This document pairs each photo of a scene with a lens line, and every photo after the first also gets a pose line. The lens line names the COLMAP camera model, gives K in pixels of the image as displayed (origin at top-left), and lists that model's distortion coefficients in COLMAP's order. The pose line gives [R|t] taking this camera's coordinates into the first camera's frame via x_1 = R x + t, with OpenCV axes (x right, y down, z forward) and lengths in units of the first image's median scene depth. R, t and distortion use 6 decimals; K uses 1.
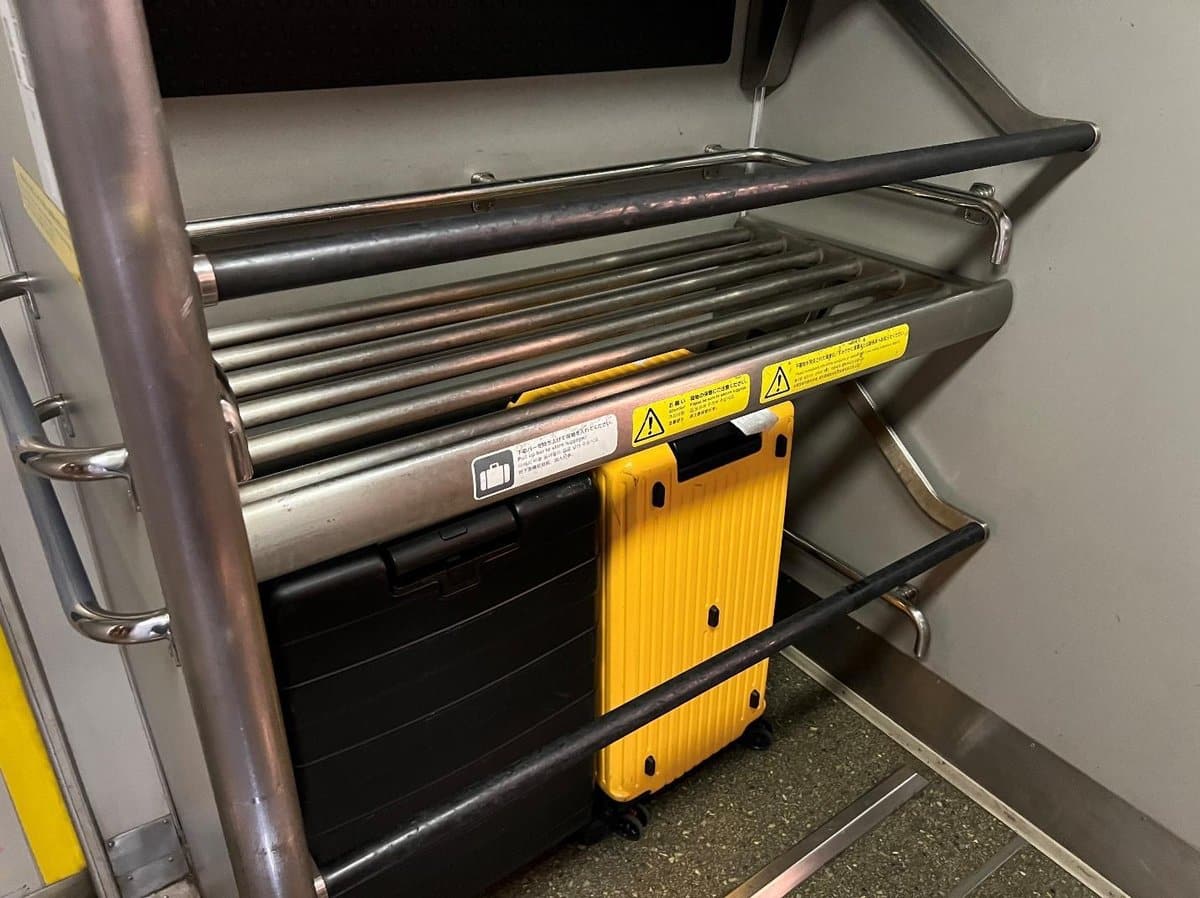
lens RADIAL K [[920.0, 0, 600.0], [0, 920.0, 449.0], [0, 0, 1]] dist [0.066241, -0.119108]
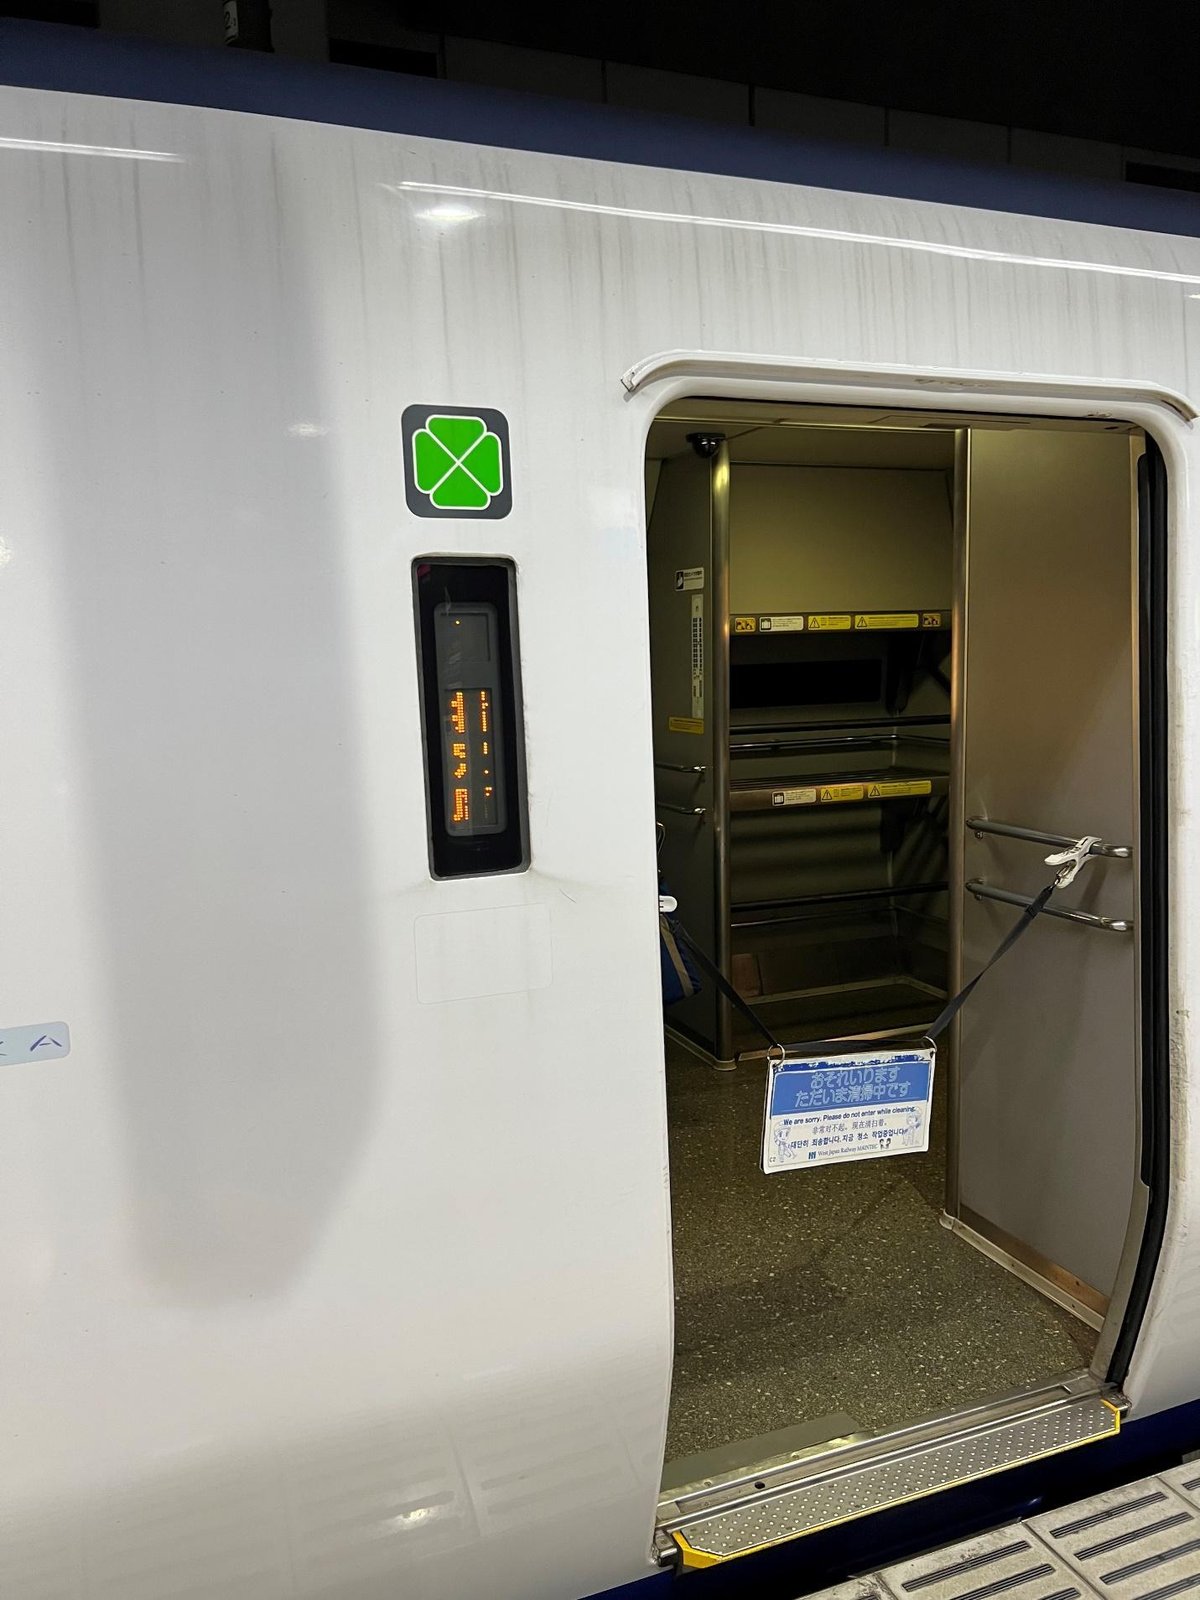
lens RADIAL K [[1226.7, 0, 600.0], [0, 1226.7, 800.0], [0, 0, 1]] dist [0.066241, -0.119108]
pose [[0.966060, -0.004143, -0.258285, 0.309612], [-0.087502, 0.935511, -0.342289, 1.198457], [0.243046, 0.353272, 0.903398, -2.411992]]
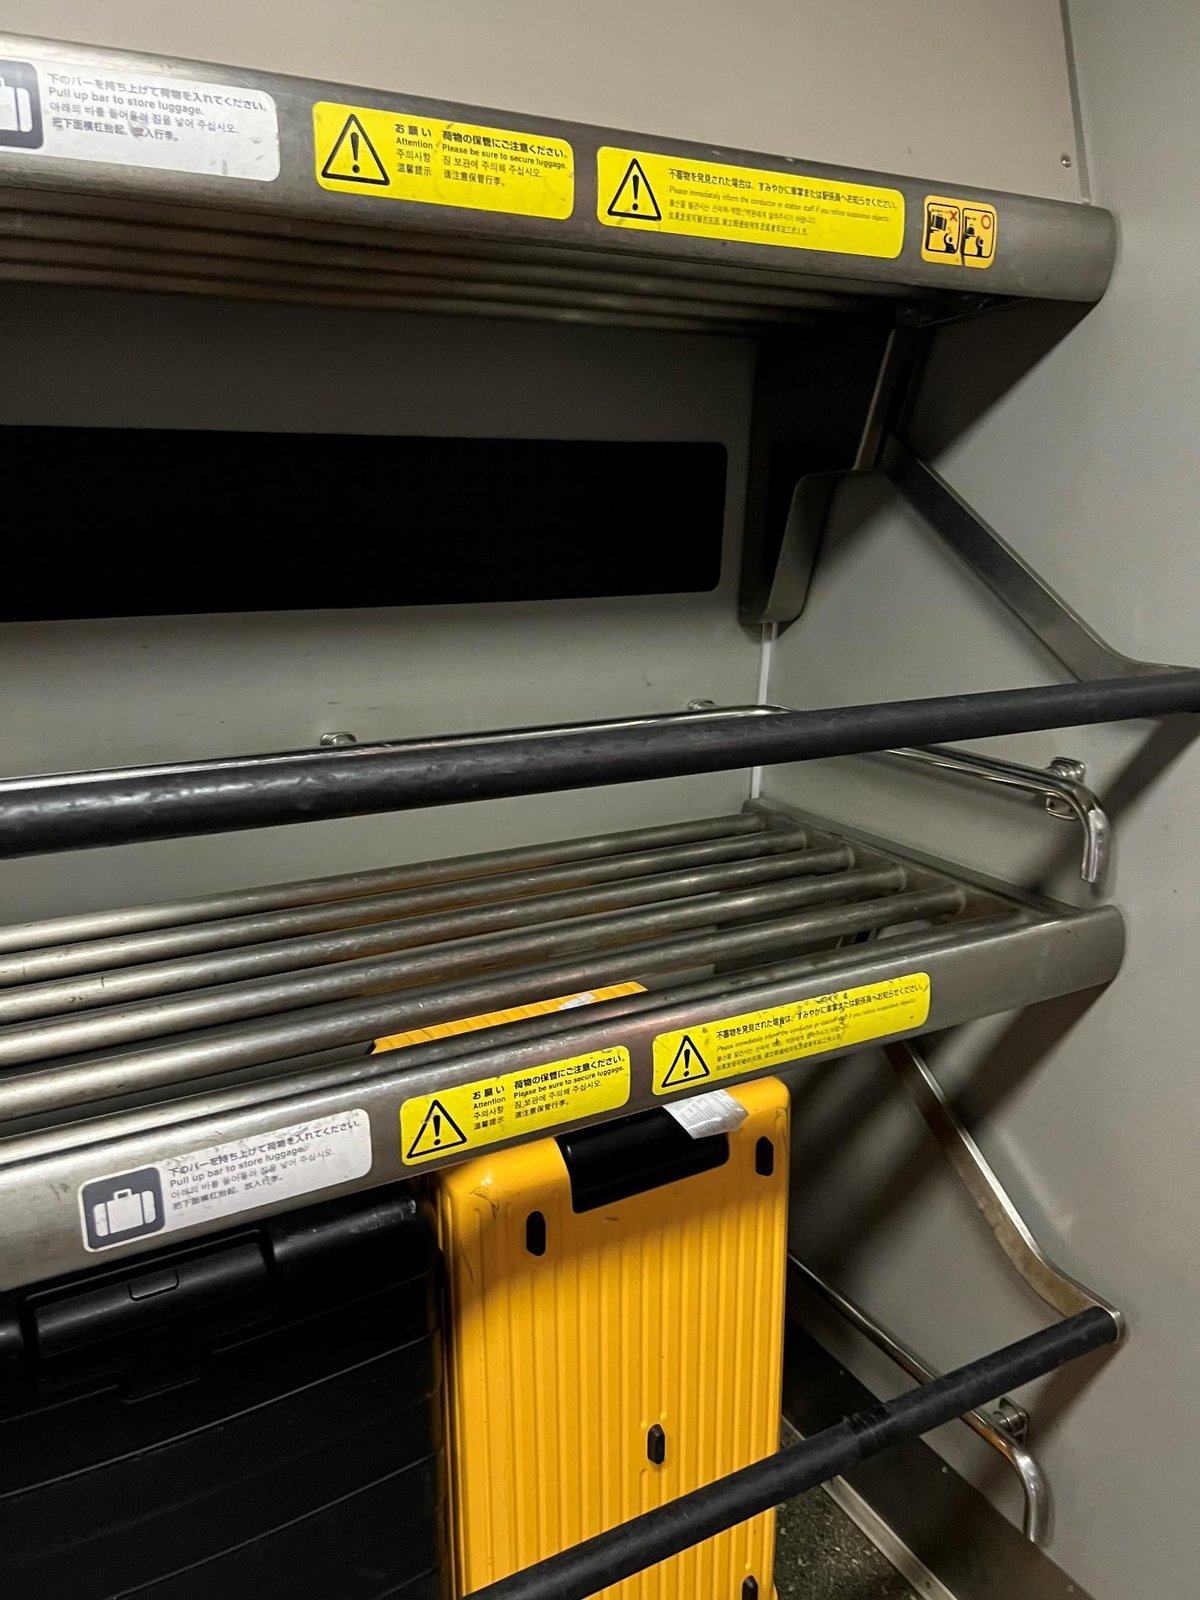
lens RADIAL K [[1226.7, 0, 600.0], [0, 1226.7, 800.0], [0, 0, 1]] dist [0.066241, -0.119108]
pose [[0.992270, 0.019936, -0.122486, 0.198537], [-0.048383, 0.971054, -0.233906, -0.039839], [0.114277, 0.238025, 0.964513, 0.136060]]
